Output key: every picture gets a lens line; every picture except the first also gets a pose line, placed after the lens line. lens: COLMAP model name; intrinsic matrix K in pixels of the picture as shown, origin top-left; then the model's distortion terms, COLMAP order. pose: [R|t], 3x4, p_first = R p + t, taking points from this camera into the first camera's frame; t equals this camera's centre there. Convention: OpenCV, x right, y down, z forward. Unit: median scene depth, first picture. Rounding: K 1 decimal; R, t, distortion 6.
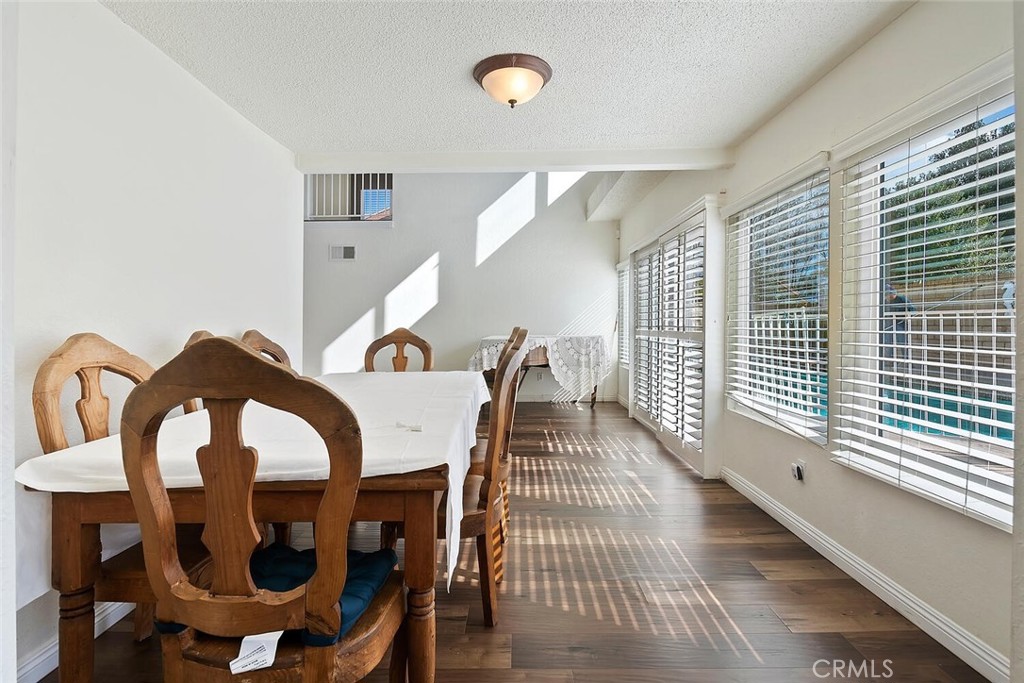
lens RADIAL K [[509.5, 0, 519.9], [0, 509.5, 339.8], [0, 0, 1]] dist [-0.002755, -0.000685]
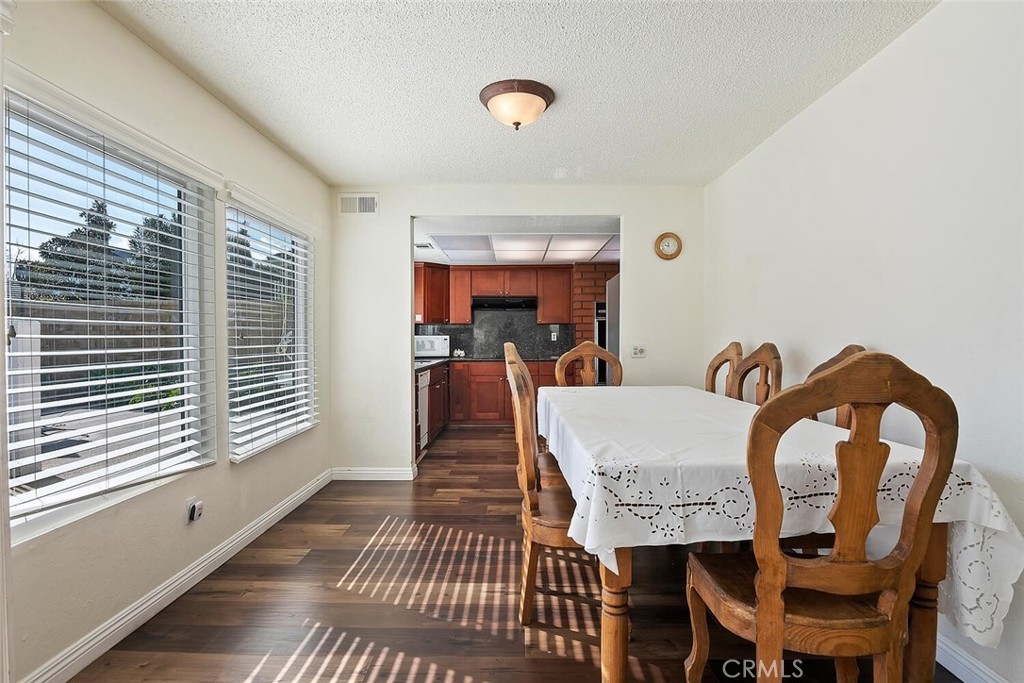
lens RADIAL K [[509.5, 0, 519.9], [0, 509.5, 339.8], [0, 0, 1]] dist [-0.002755, -0.000685]
pose [[-0.999888, 0.009216, 0.011823, -0.034507], [0.009691, 0.999123, 0.040746, -0.071536], [-0.011437, 0.040856, -0.999100, 1.912321]]
